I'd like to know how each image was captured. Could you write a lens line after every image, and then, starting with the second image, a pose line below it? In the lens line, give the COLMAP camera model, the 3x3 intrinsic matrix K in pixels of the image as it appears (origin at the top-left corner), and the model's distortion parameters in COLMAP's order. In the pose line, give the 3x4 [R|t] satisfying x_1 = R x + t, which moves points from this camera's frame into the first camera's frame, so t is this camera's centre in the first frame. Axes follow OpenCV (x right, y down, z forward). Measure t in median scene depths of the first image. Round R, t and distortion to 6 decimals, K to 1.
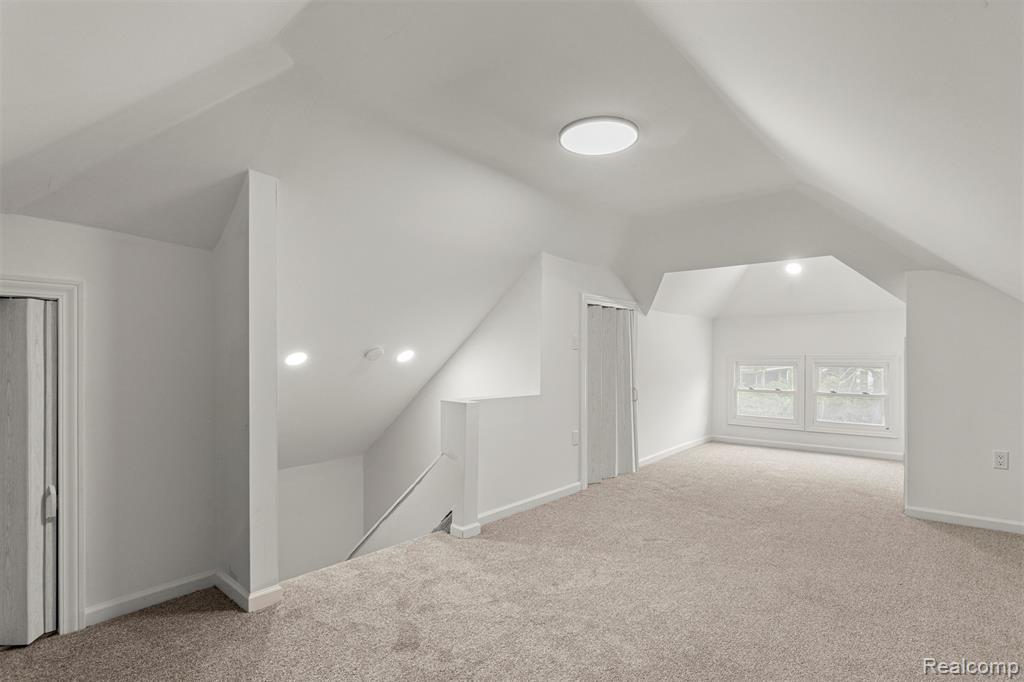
lens RADIAL K [[493.9, 0, 511.4], [0, 493.9, 361.5], [0, 0, 1]] dist [-0.037975, 0.023230]
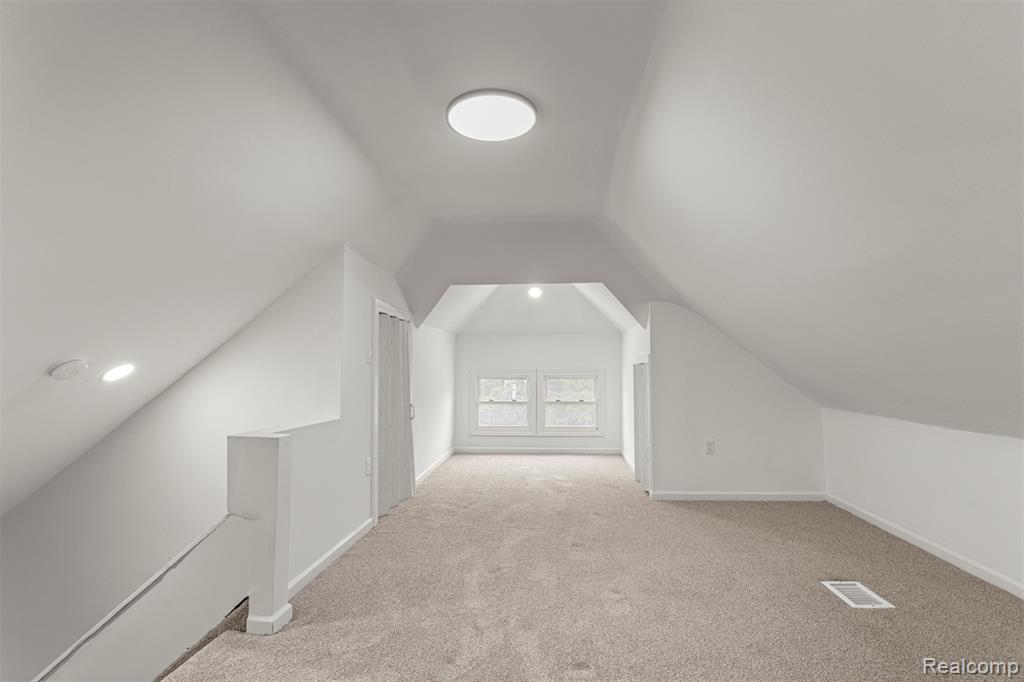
lens RADIAL K [[488.9, 0, 516.3], [0, 488.9, 361.2], [0, 0, 1]] dist [-0.000200, 0.008770]
pose [[0.817792, 0.005280, 0.575490, -0.149401], [0.012785, 0.999544, -0.027338, -0.001471], [-0.575372, 0.029714, 0.817352, 0.152490]]
